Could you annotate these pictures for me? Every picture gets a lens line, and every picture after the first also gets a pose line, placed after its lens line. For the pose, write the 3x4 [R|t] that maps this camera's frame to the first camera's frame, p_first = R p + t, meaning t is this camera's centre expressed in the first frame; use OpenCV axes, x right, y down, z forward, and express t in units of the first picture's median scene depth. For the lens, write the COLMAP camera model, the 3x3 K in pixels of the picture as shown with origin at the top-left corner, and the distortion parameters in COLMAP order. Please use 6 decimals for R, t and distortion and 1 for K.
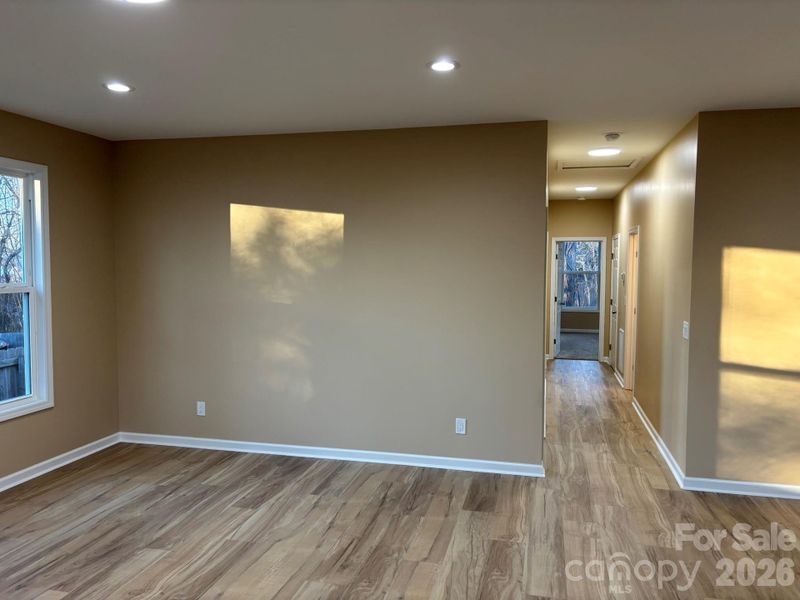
lens RADIAL K [[601.1, 0, 402.1], [0, 601.1, 294.1], [0, 0, 1]] dist [0.036188, -0.019192]
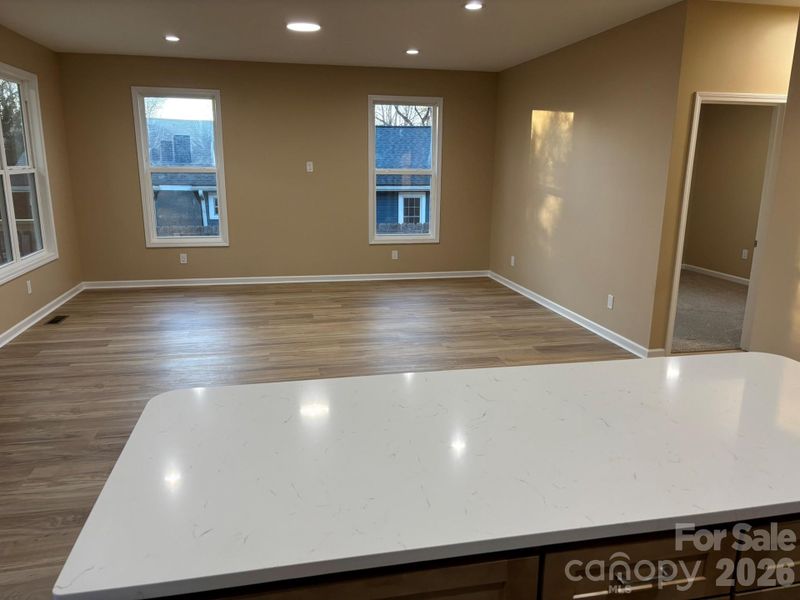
lens RADIAL K [[601.1, 0, 401.0], [0, 601.1, 303.1], [0, 0, 1]] dist [0.036188, -0.019192]
pose [[0.423099, 0.203078, -0.883032, 0.971125], [-0.054095, 0.978483, 0.199111, 0.019179], [0.904467, -0.036476, 0.424981, 0.172247]]
